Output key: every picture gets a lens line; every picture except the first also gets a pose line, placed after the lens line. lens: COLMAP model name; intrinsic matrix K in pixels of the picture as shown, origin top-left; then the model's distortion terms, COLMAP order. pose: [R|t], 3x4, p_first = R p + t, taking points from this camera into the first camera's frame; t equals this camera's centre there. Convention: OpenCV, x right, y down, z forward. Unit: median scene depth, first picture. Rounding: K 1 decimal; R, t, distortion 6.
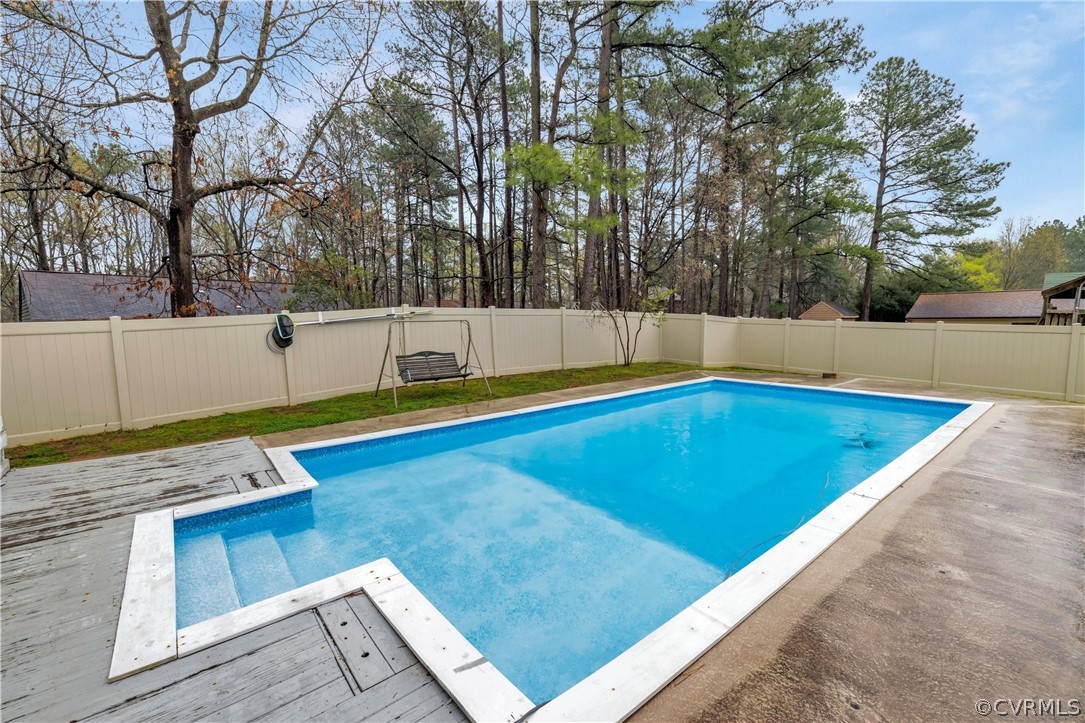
lens RADIAL K [[470.3, 0, 564.5], [0, 470.3, 362.5], [0, 0, 1]] dist [0.000823, 0.000284]
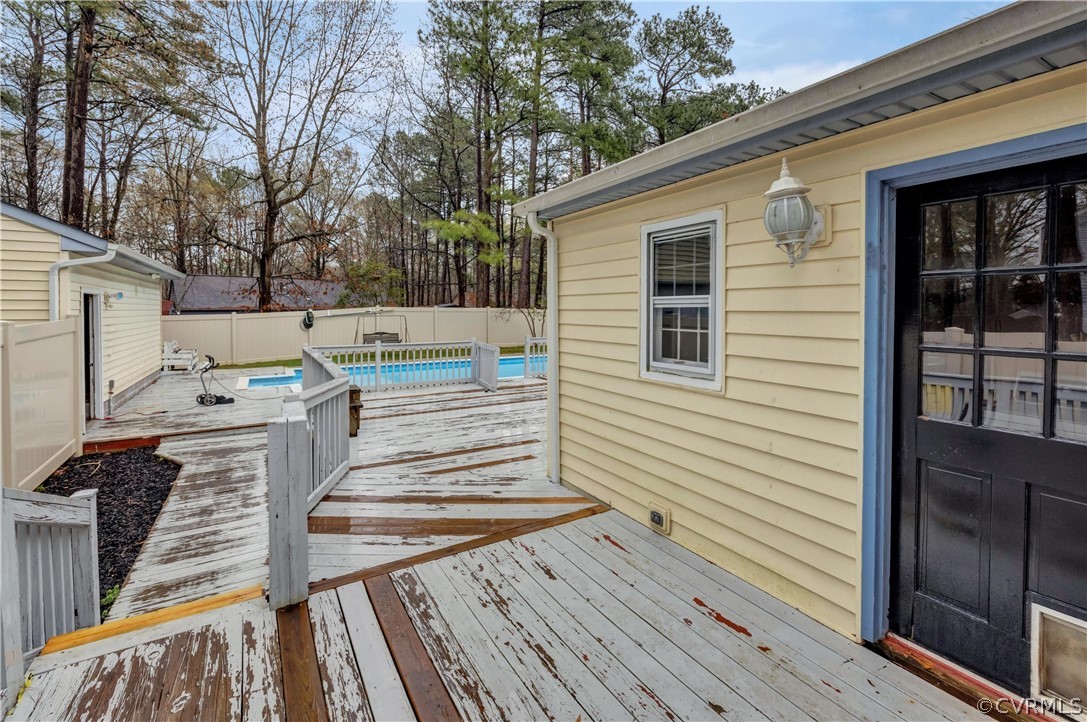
lens RADIAL K [[500.2, 0, 558.9], [0, 500.2, 315.7], [0, 0, 1]] dist [0.000236, 0.000806]
pose [[0.986291, 0.015697, -0.164266, 0.651975], [-0.028357, 0.996779, -0.075011, 0.035353], [0.162559, 0.078641, 0.983560, -0.740480]]
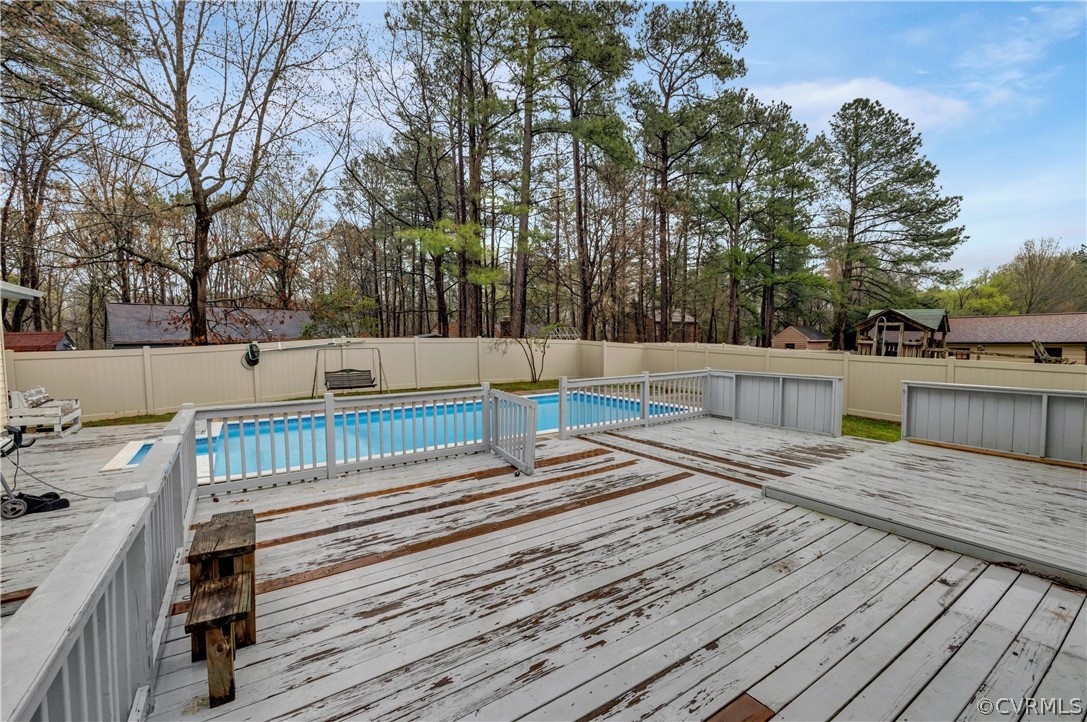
lens RADIAL K [[471.2, 0, 565.7], [0, 471.2, 364.6], [0, 0, 1]] dist [0.000823, 0.000284]
pose [[0.995996, 0.008629, -0.088978, 0.473922], [-0.011856, 0.999289, -0.035803, 0.005857], [0.088605, 0.036714, 0.995390, -0.371019]]
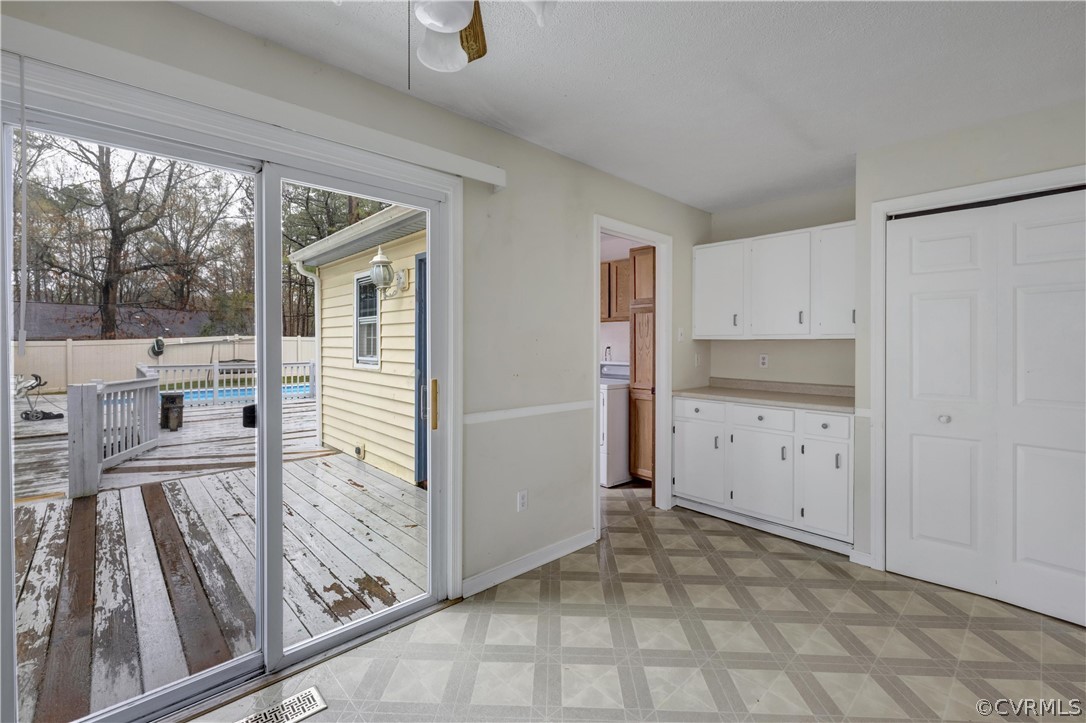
lens RADIAL K [[470.8, 0, 562.6], [0, 470.8, 346.1], [0, 0, 1]] dist [0.000823, 0.000284]
pose [[0.998145, 0.017541, 0.058293, 0.851384], [-0.012370, 0.996052, -0.087910, 0.069830], [-0.059605, 0.087026, 0.994421, -0.927529]]
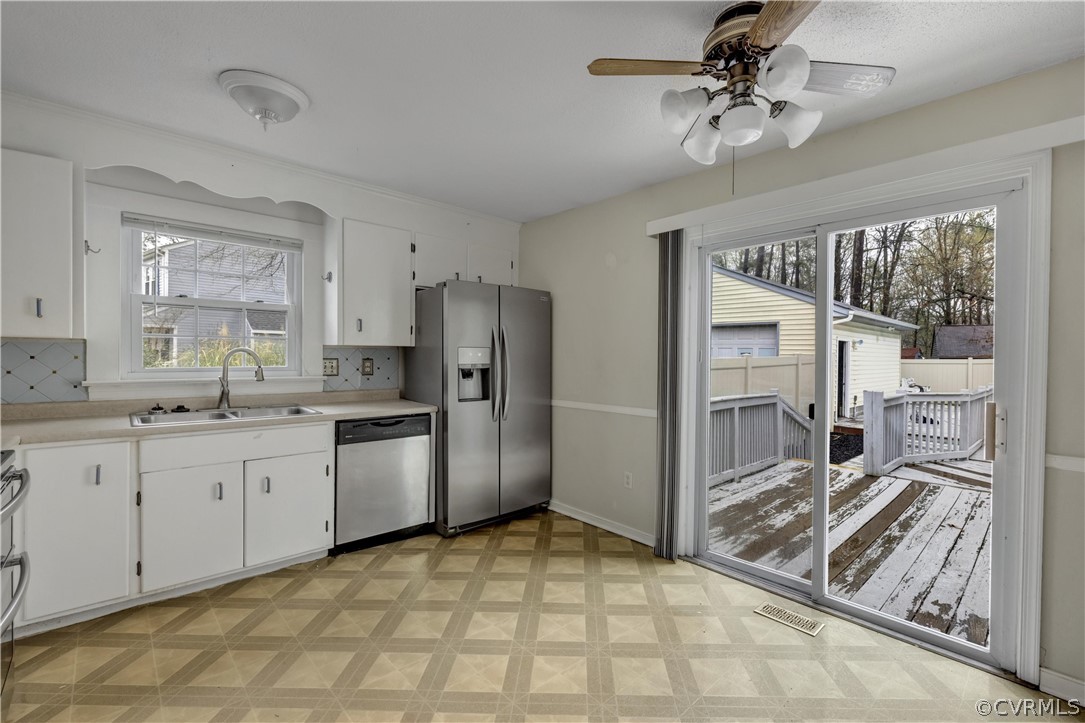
lens RADIAL K [[470.3, 0, 549.5], [0, 470.3, 355.1], [0, 0, 1]] dist [0.000823, 0.000284]
pose [[0.041634, 0.018437, -0.998963, 0.976478], [-0.108828, 0.993965, 0.013809, 0.064843], [0.993188, 0.108140, 0.043389, -0.894683]]
